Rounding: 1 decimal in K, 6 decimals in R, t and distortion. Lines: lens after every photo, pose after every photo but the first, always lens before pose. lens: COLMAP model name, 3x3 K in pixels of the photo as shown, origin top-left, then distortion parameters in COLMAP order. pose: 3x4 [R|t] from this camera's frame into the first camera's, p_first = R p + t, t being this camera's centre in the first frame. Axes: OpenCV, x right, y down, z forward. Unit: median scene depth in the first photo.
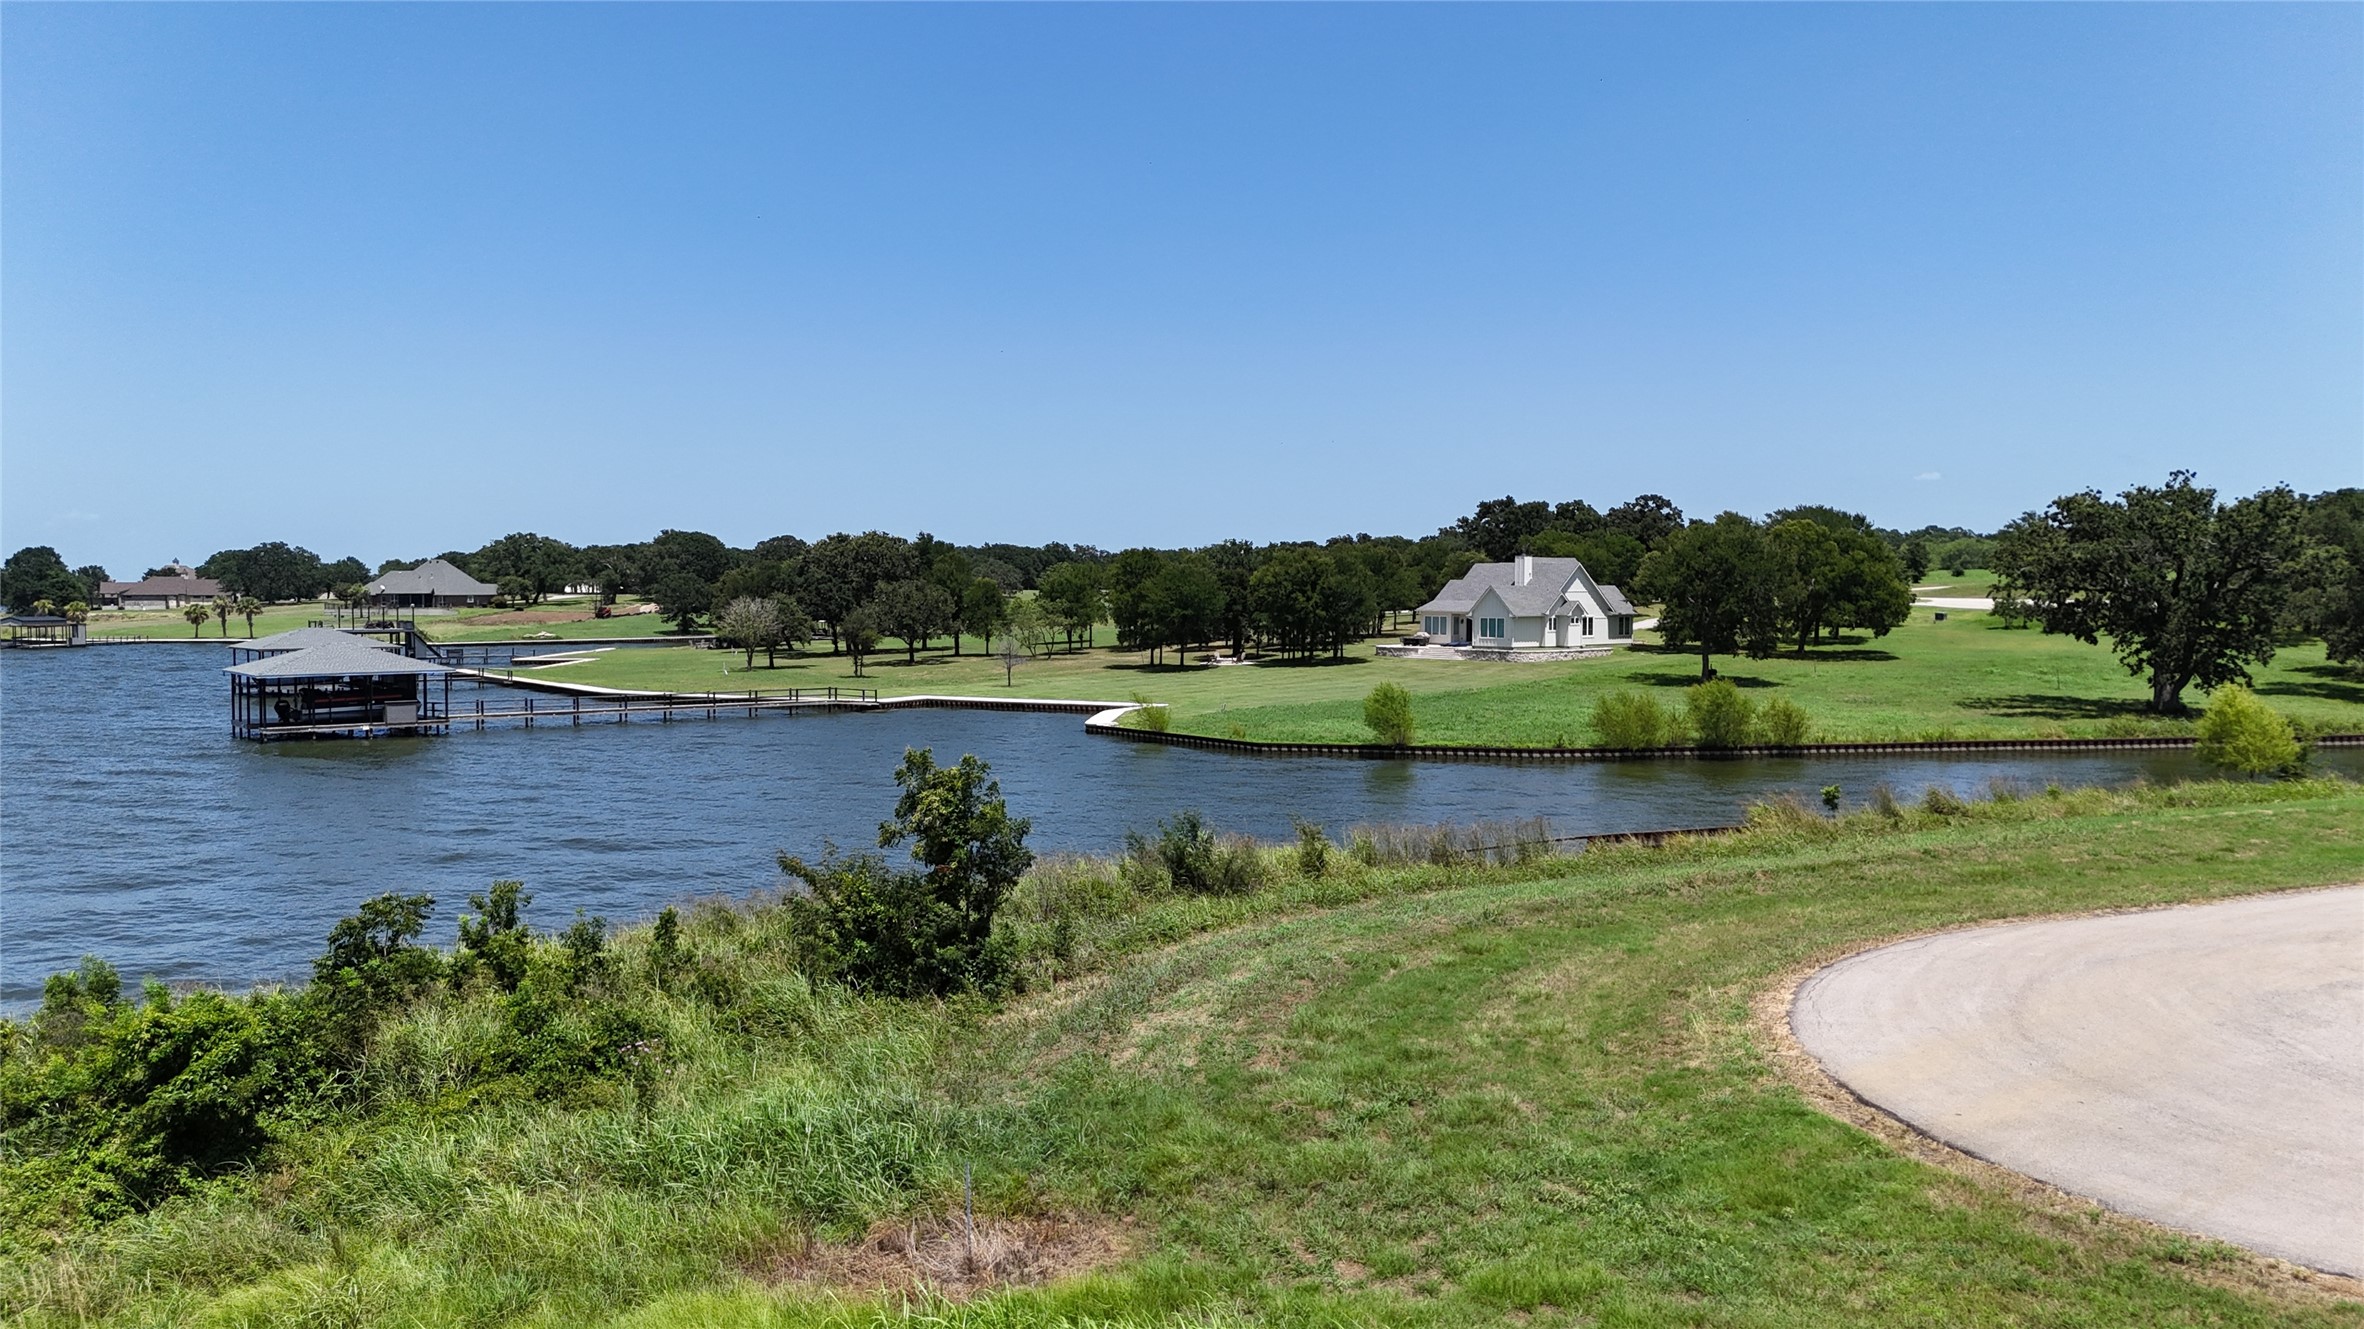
lens RADIAL K [[1744.9, 0, 1183.2], [0, 1744.9, 680.3], [0, 0, 1]] dist [0.067994, -0.069086]
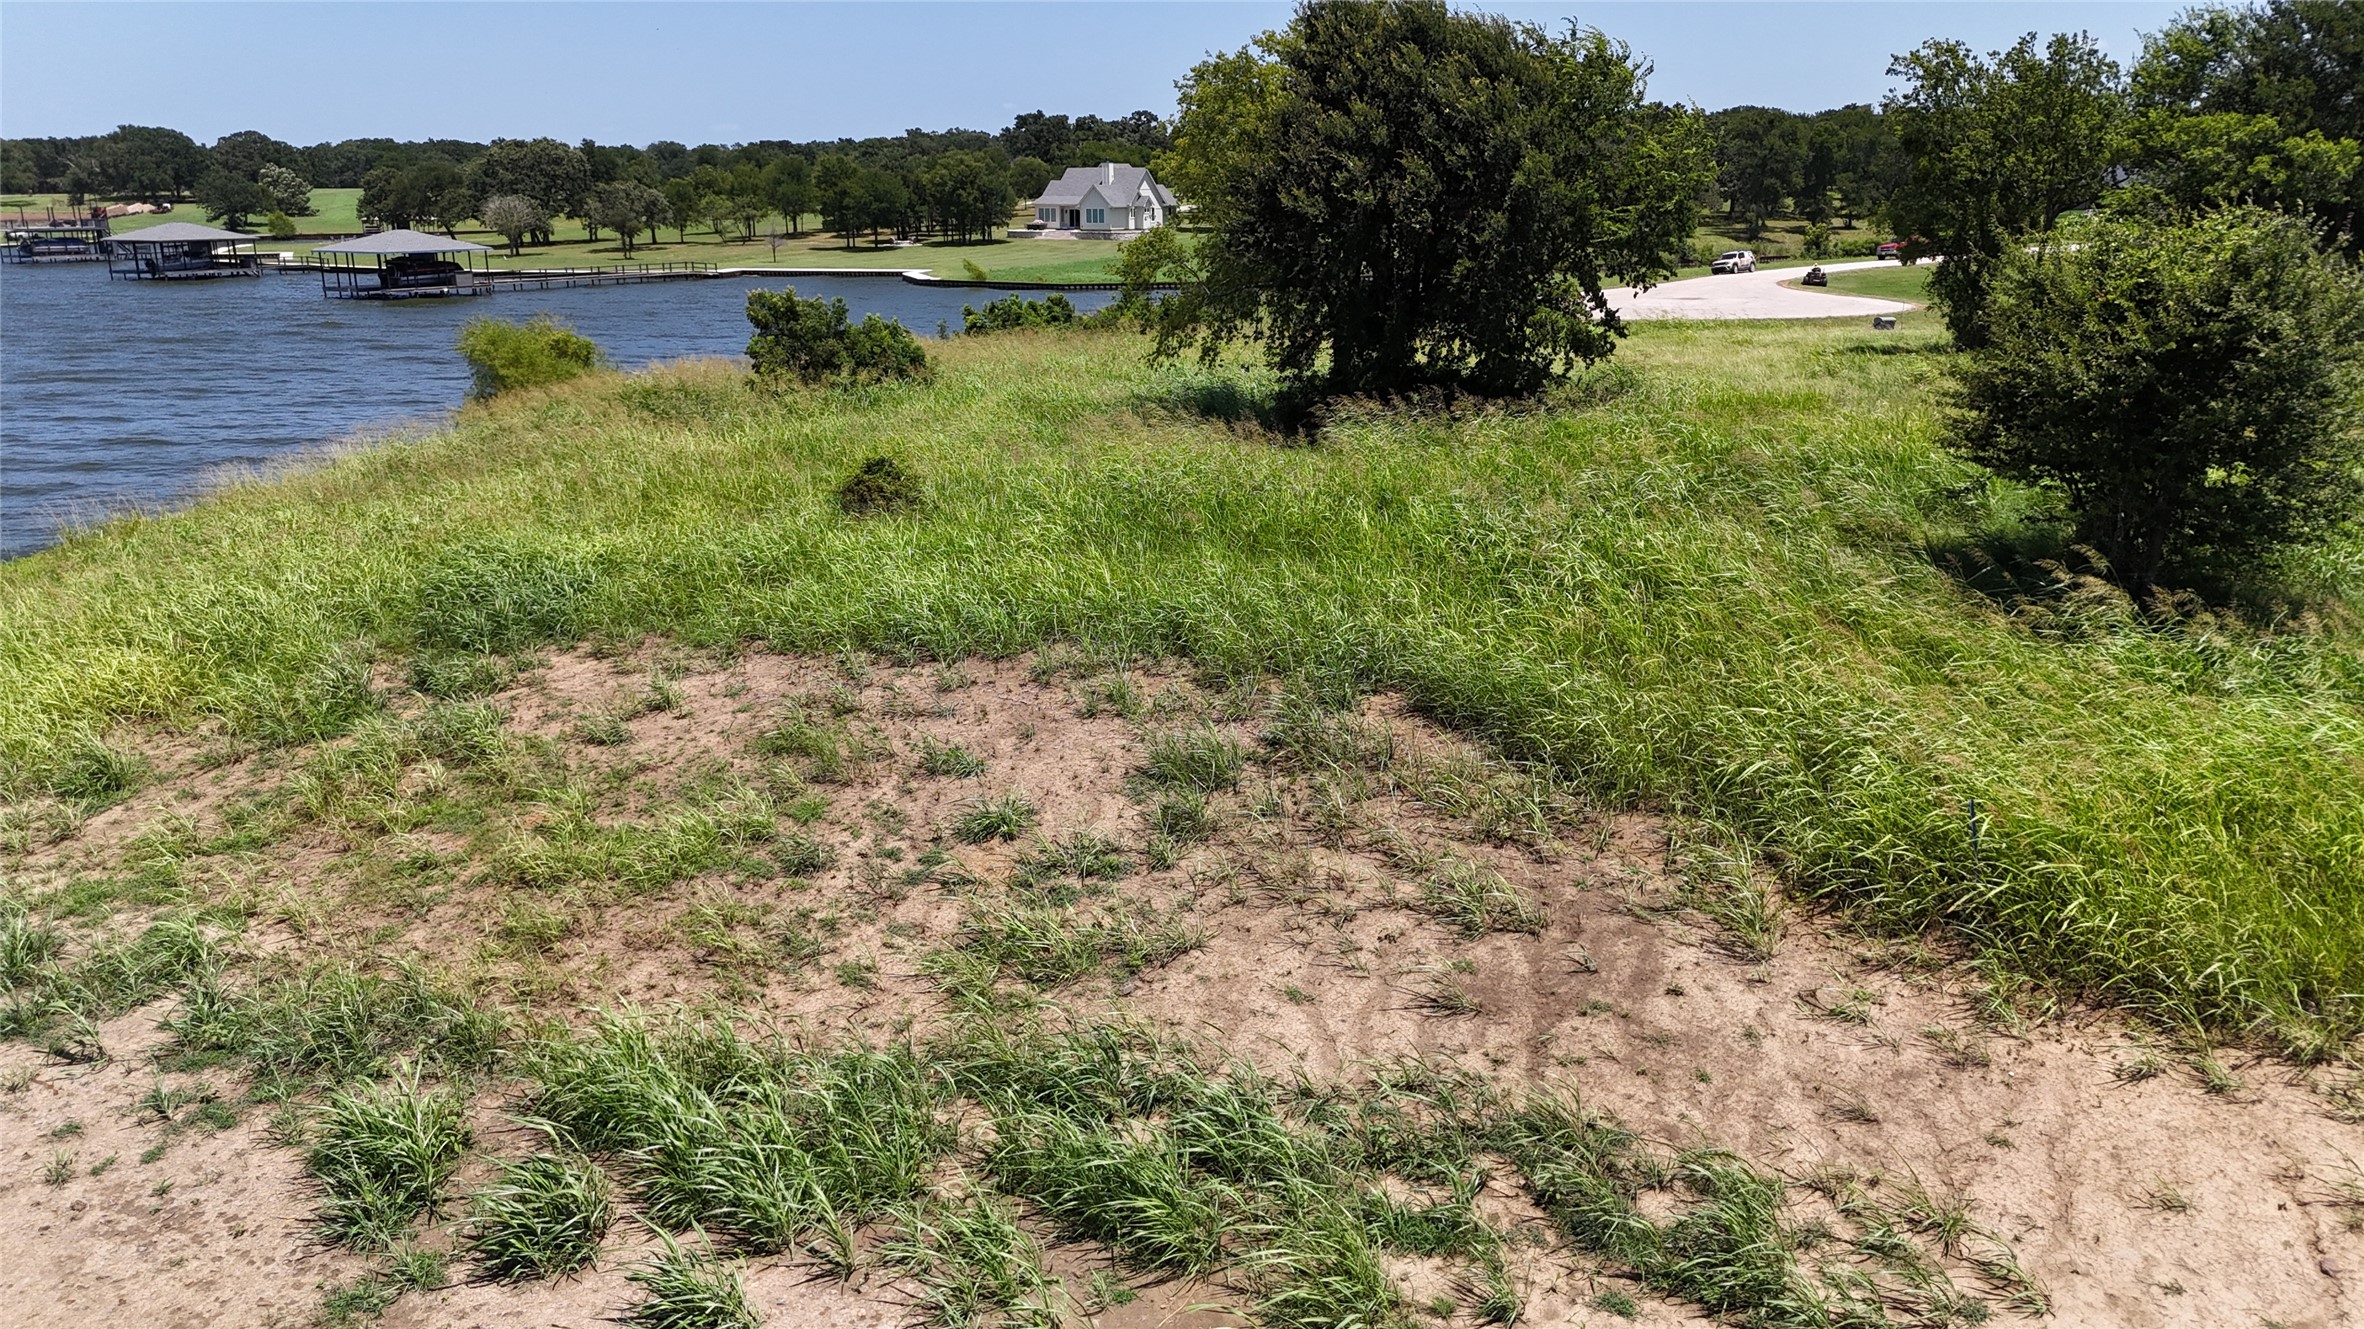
lens RADIAL K [[1744.9, 0, 1212.4], [0, 1744.9, 658.3], [0, 0, 1]] dist [0.067994, -0.069086]
pose [[0.926868, -0.102355, 0.361164, -0.276885], [0.024791, 0.976699, 0.213177, 0.019390], [-0.374568, -0.188633, 0.907808, -0.383688]]
